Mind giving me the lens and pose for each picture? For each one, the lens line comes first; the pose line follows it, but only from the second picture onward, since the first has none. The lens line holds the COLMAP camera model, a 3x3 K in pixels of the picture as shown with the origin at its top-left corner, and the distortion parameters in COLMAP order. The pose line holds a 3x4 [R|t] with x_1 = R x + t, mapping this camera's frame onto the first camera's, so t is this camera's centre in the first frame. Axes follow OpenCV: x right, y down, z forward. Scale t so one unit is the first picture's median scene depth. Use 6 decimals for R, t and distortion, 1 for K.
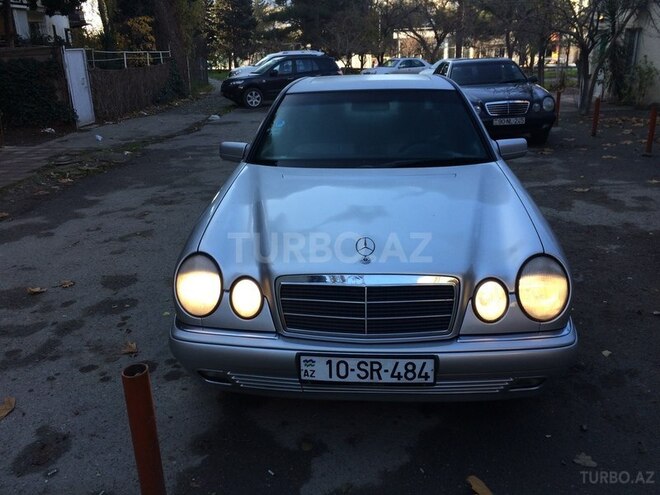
lens RADIAL K [[564.0, 0, 327.6], [0, 564.0, 245.3], [0, 0, 1]] dist [0.068145, -0.100025]
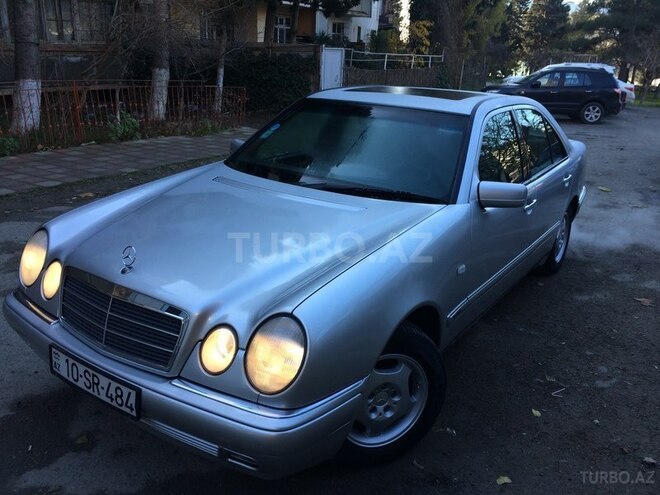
lens RADIAL K [[564.0, 0, 327.6], [0, 564.0, 245.3], [0, 0, 1]] dist [0.068145, -0.100025]
pose [[0.866123, 0.213267, -0.452050, 0.793843], [-0.217431, 0.975109, 0.043438, -0.130384], [0.450061, 0.060667, 0.890935, 0.305259]]
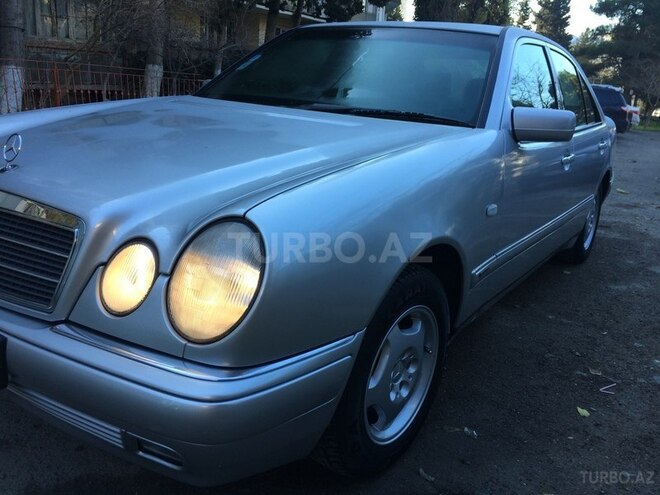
lens RADIAL K [[562.1, 0, 333.2], [0, 562.1, 248.0], [0, 0, 1]] dist [0.087717, -0.114832]
pose [[0.865709, 0.223828, -0.447716, 0.707777], [-0.247793, 0.968799, 0.005199, 0.018472], [0.434911, 0.106440, 0.894161, 0.600129]]
